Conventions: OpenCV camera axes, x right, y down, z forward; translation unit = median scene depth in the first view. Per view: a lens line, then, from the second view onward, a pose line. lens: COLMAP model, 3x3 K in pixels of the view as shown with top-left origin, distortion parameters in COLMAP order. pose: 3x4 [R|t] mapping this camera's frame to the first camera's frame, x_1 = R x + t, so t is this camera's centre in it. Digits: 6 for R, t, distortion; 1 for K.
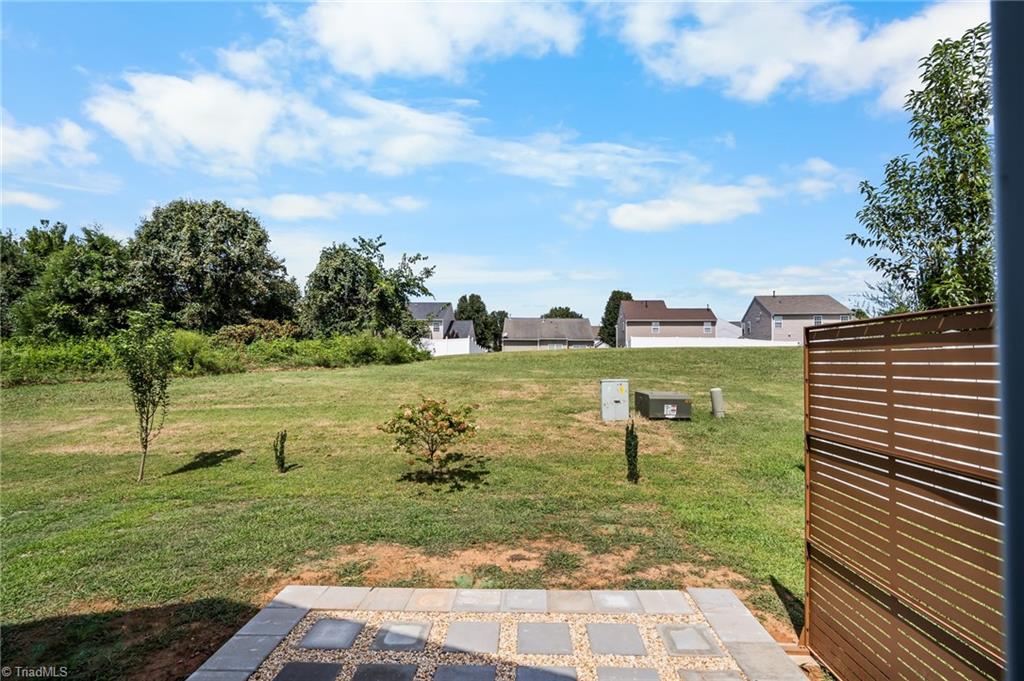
lens RADIAL K [[450.4, 0, 519.9], [0, 450.4, 332.1], [0, 0, 1]] dist [-0.013606, 0.004271]
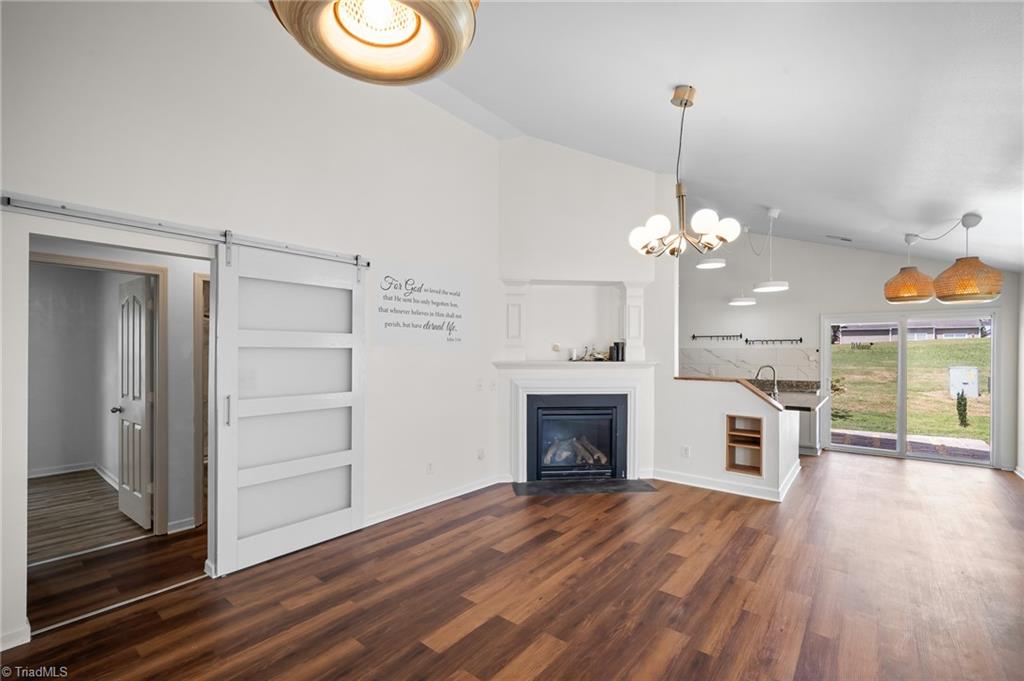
lens RADIAL K [[450.4, 0, 512.0], [0, 450.4, 356.3], [0, 0, 1]] dist [-0.013606, 0.004271]
pose [[0.788118, 0.000290, -0.615524, -0.025818], [0.042456, 0.997593, 0.054831, -0.048643], [0.614058, -0.069346, 0.786208, -0.773261]]
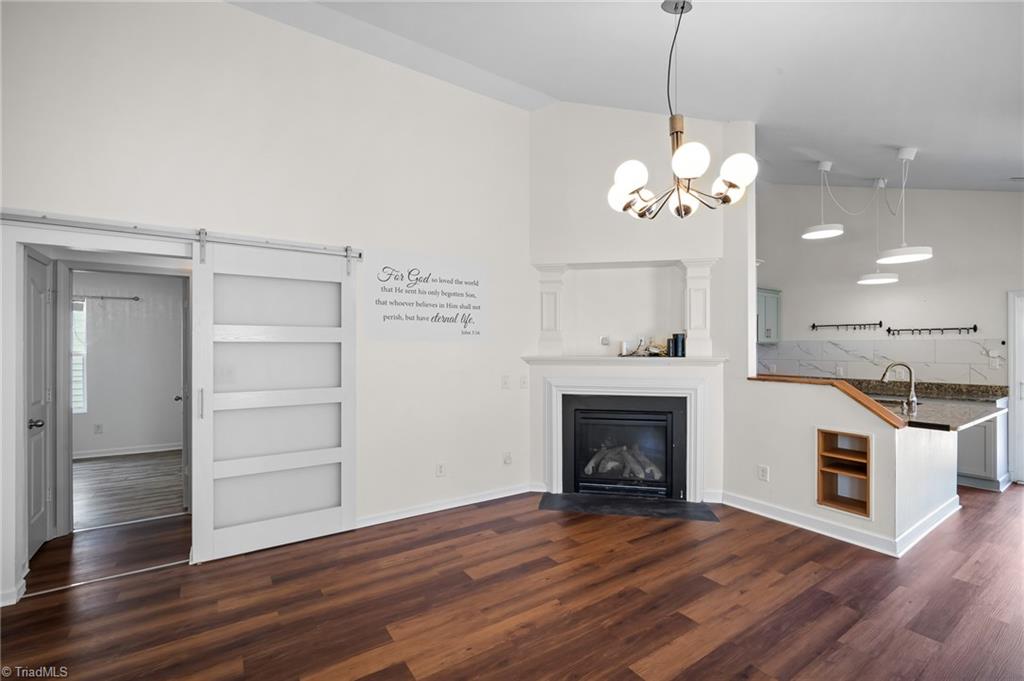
lens RADIAL K [[450.4, 0, 508.7], [0, 450.4, 348.0], [0, 0, 1]] dist [-0.013606, 0.004271]
pose [[0.568896, -0.005353, -0.822392, 0.010717], [0.057274, 0.997809, 0.033125, -0.041071], [0.820412, -0.065947, 0.567956, -0.667098]]
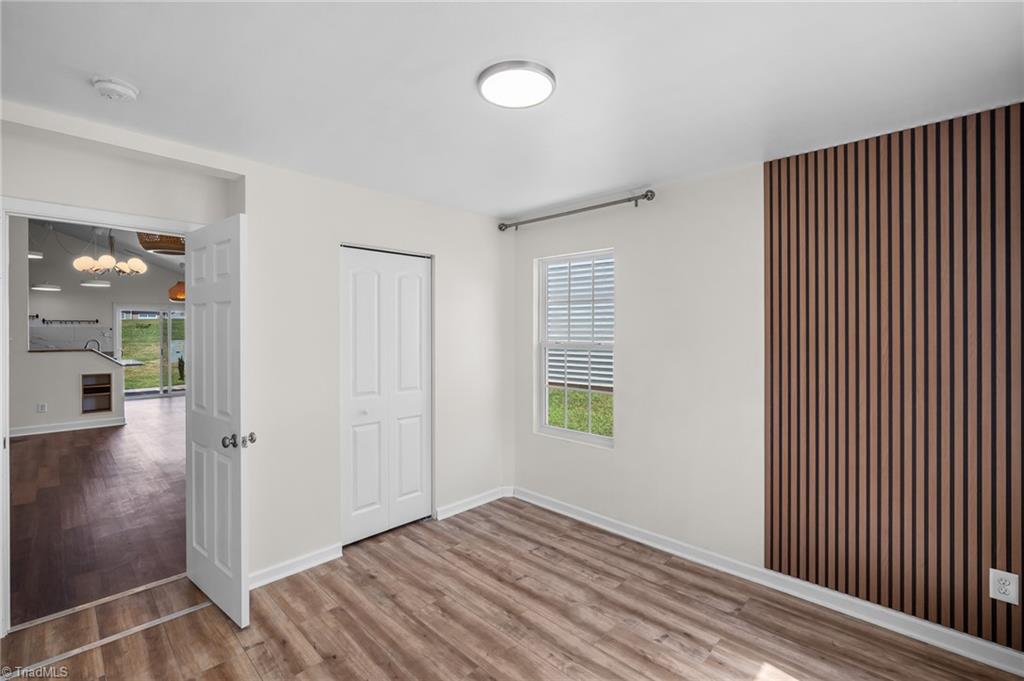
lens RADIAL K [[450.4, 0, 505.4], [0, 450.4, 332.1], [0, 0, 1]] dist [-0.013606, 0.004271]
pose [[0.689977, -0.009483, 0.723769, -0.177354], [-0.041896, 0.997715, 0.053013, -0.076190], [-0.722618, -0.066901, 0.688003, -1.161610]]
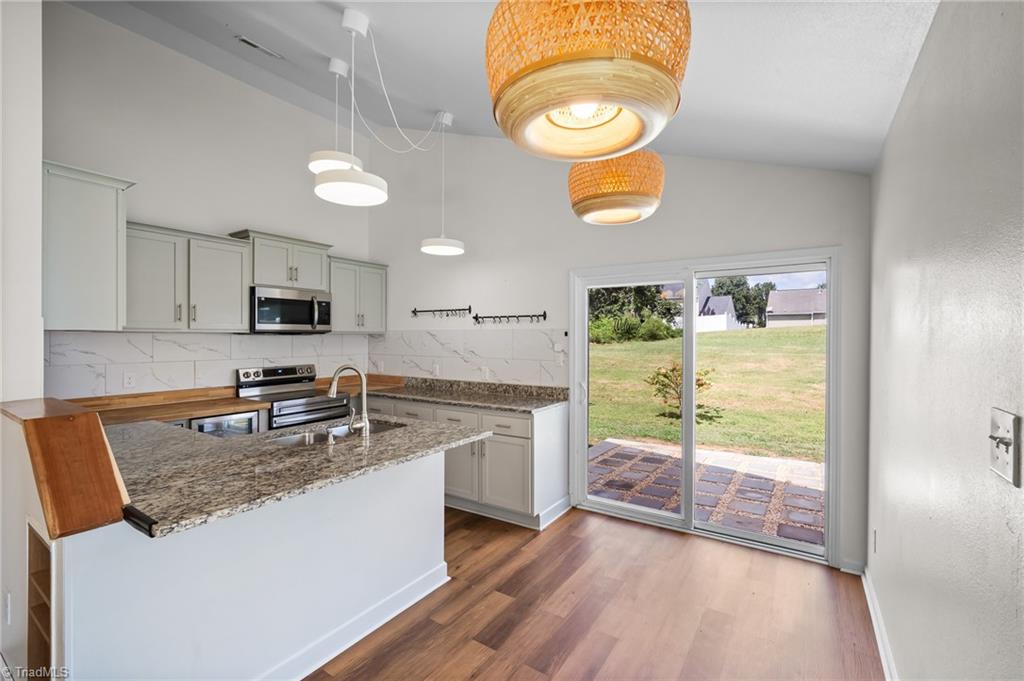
lens RADIAL K [[450.4, 0, 512.1], [0, 450.4, 341.6], [0, 0, 1]] dist [-0.013606, 0.004271]
pose [[0.842426, -0.000954, -0.538812, 0.085195], [0.039522, 0.997414, 0.060027, -0.019851], [0.537361, -0.071863, 0.840285, -0.327983]]
